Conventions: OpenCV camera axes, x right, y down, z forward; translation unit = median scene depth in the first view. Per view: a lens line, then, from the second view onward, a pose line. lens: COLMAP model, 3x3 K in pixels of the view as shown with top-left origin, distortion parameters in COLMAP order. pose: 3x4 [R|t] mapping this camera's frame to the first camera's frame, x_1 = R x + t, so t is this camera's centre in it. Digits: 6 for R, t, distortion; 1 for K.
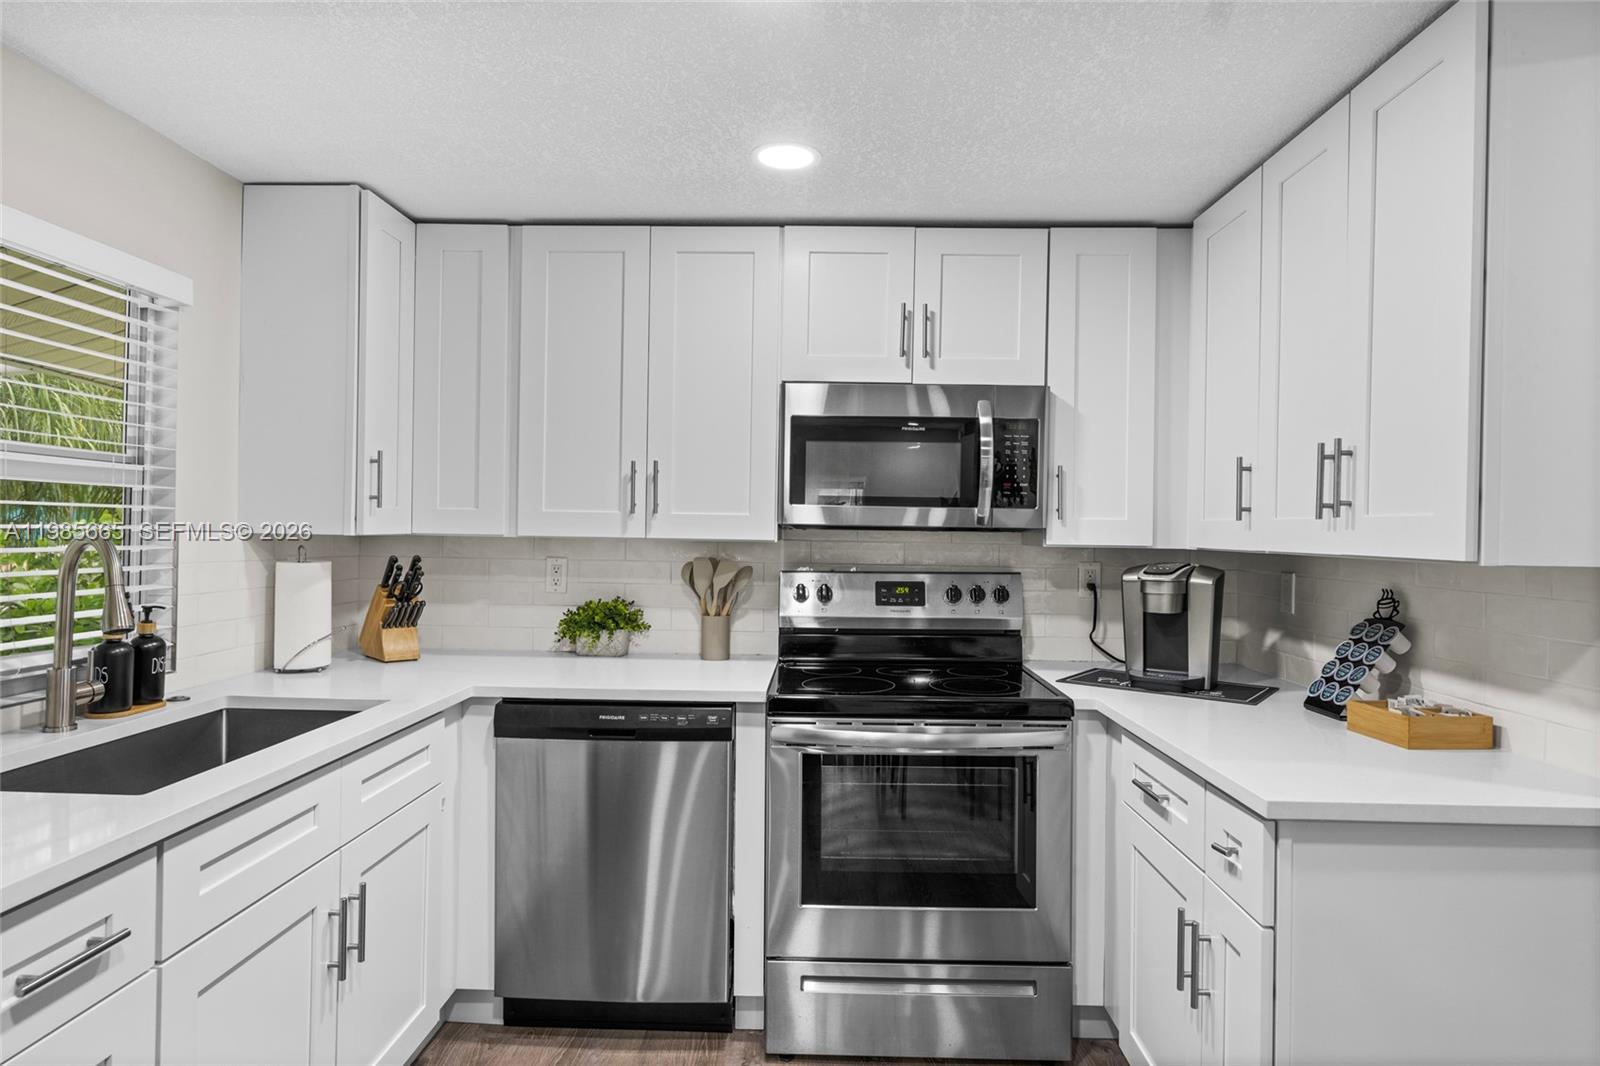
lens RADIAL K [[889.1, 0, 798.0], [0, 889.1, 537.5], [0, 0, 1]] dist [-0.000053, -0.002217]
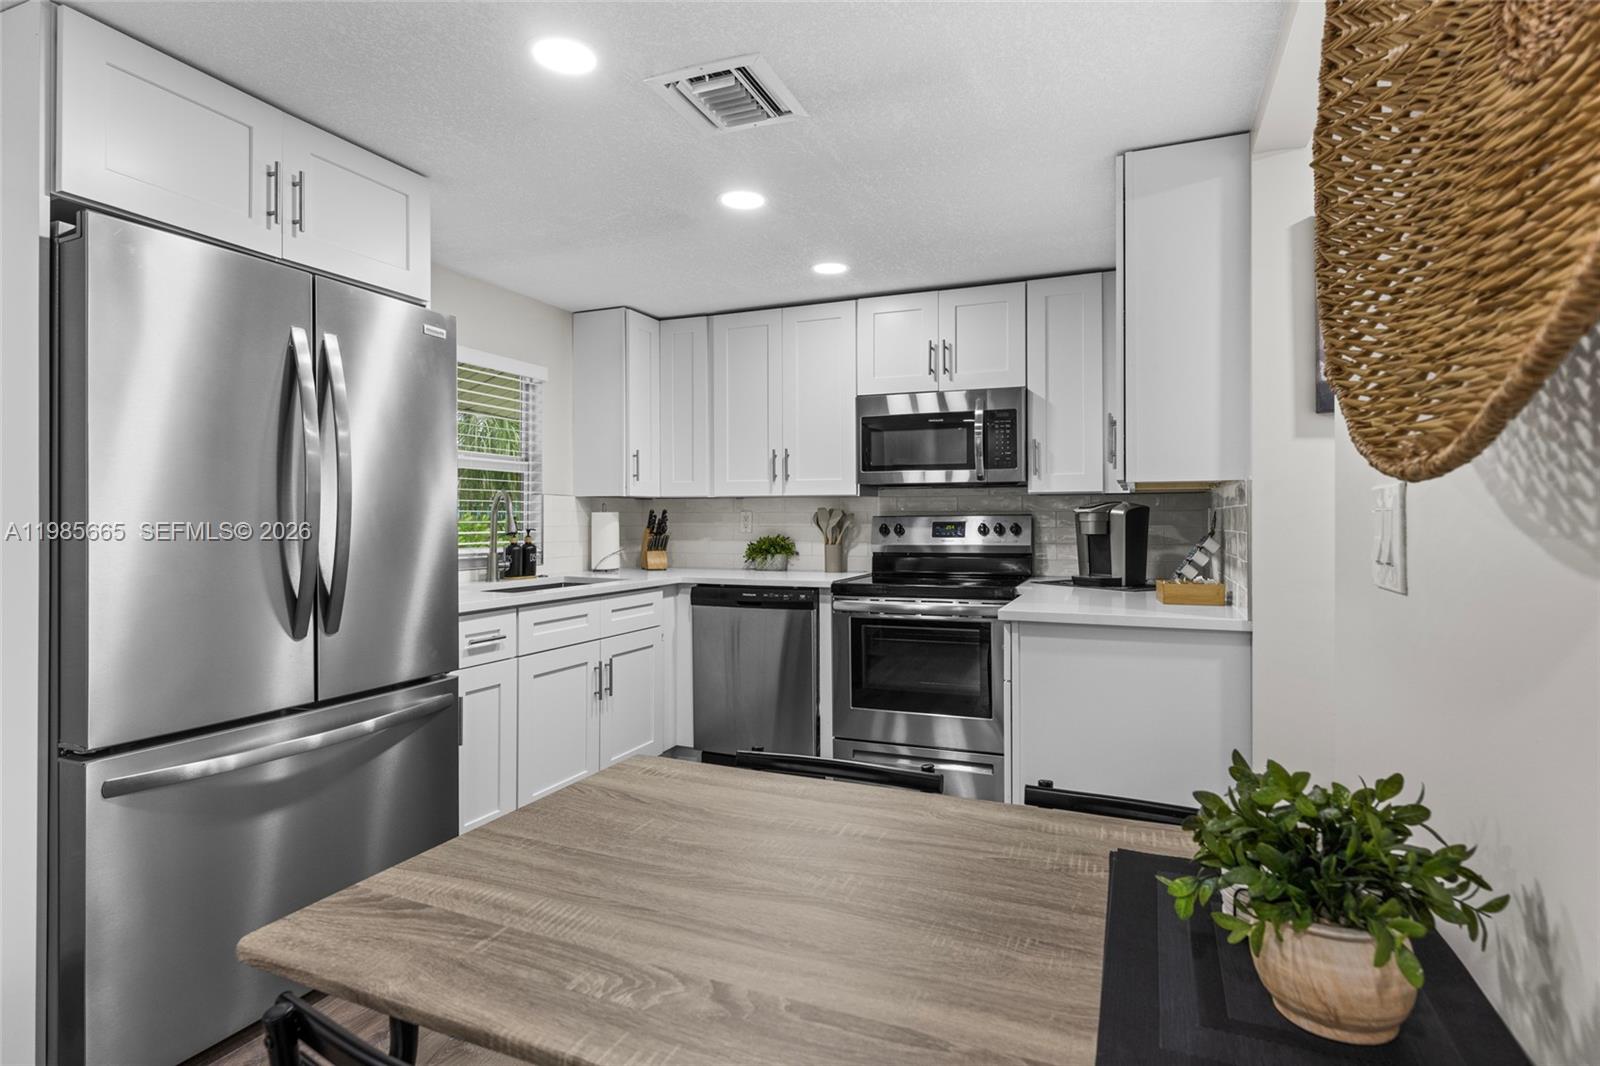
lens RADIAL K [[802.9, 0, 801.6], [0, 802.9, 522.9], [0, 0, 1]] dist [0.002422, 0.000092]
pose [[0.934653, -0.014021, -0.355284, 0.417611], [0.012792, 0.999901, -0.005806, 0.064766], [0.355330, 0.000881, 0.934741, -0.413625]]
